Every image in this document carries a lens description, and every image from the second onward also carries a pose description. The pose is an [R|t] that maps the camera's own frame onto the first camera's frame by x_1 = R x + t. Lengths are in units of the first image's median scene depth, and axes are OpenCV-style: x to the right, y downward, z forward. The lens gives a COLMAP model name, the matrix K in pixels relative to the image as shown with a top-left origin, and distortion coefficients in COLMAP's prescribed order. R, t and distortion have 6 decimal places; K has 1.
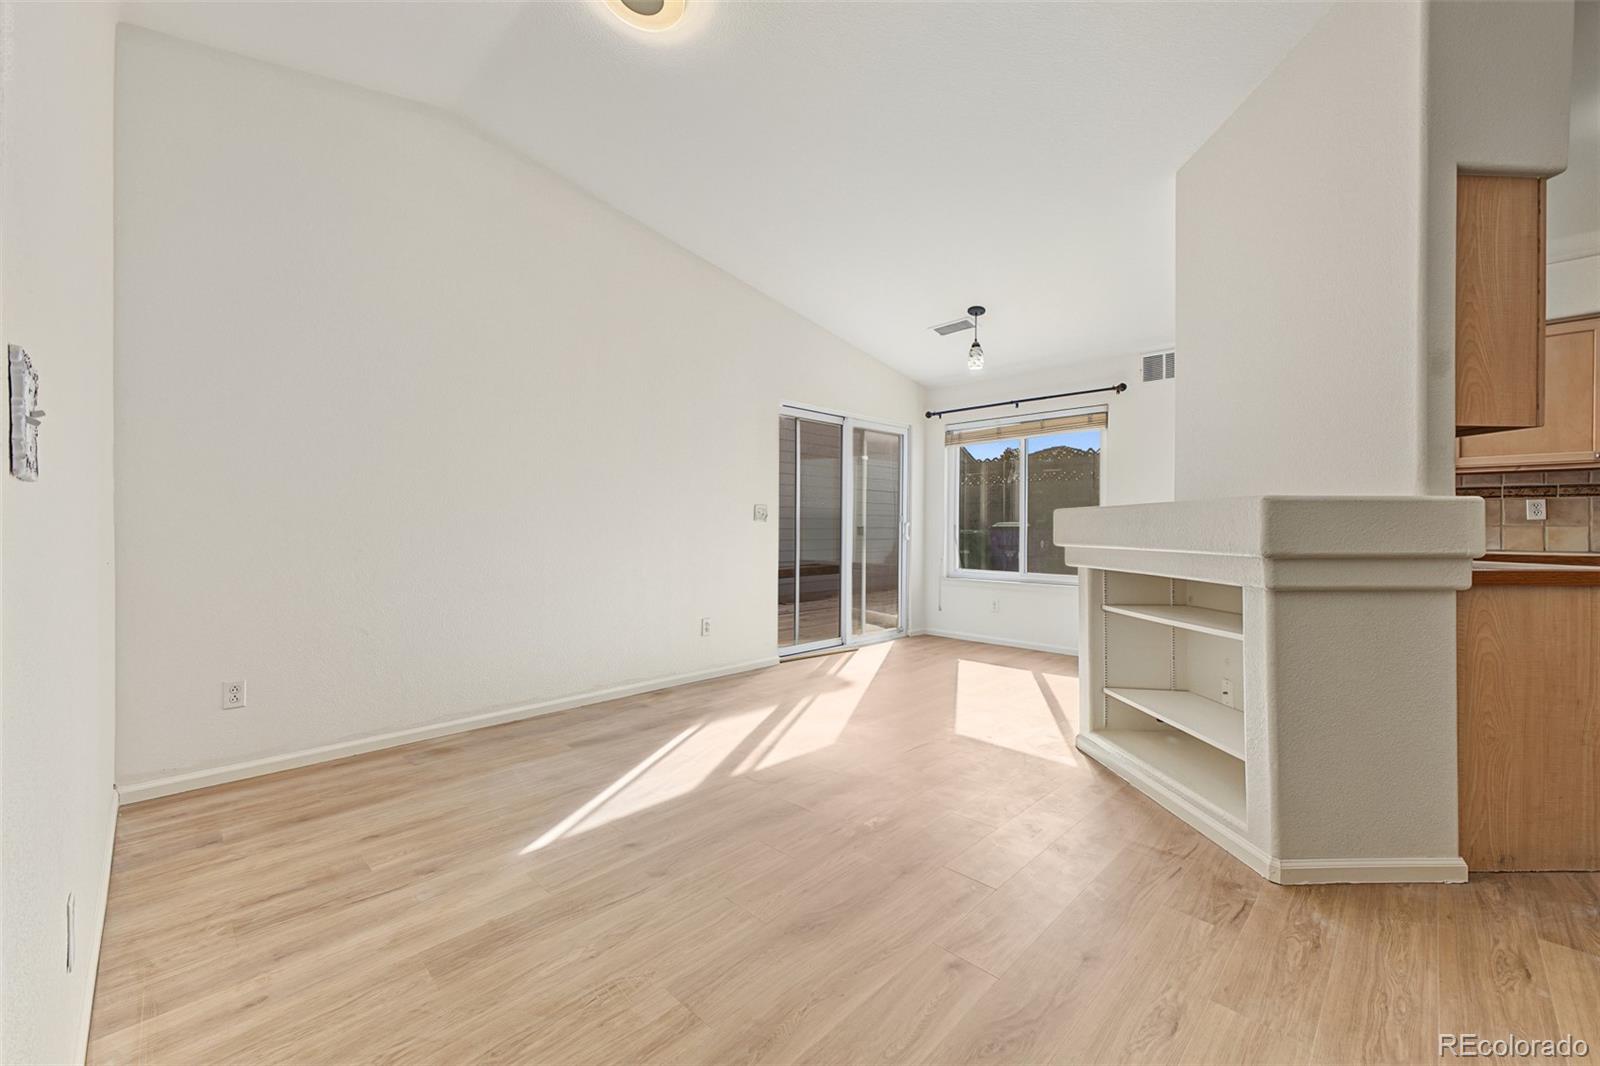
lens RADIAL K [[641.7, 0, 806.1], [0, 641.7, 525.6], [0, 0, 1]] dist [0.023953, -0.008424]
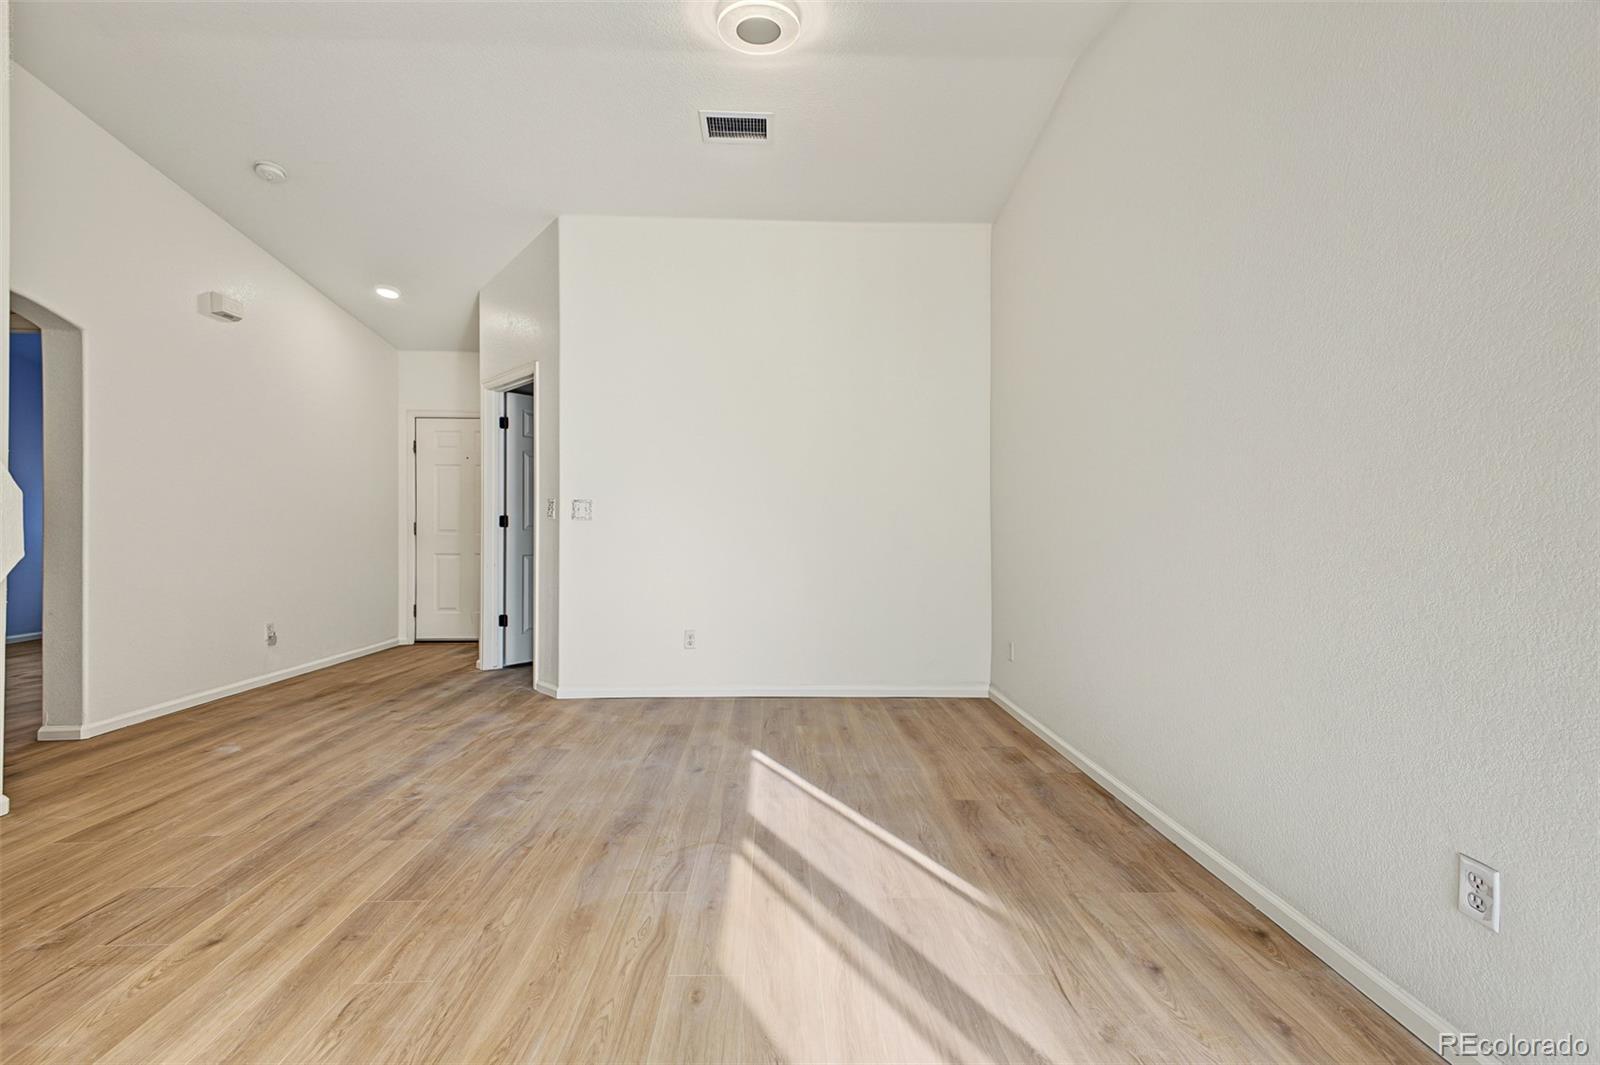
lens RADIAL K [[633.5, 0, 799.1], [0, 633.5, 525.6], [0, 0, 1]] dist [0.008522, -0.000235]
pose [[-0.694966, -0.007579, -0.719002, 0.303006], [-0.003085, 0.999967, -0.007559, 0.002698], [0.719036, -0.003035, -0.694966, 1.191905]]
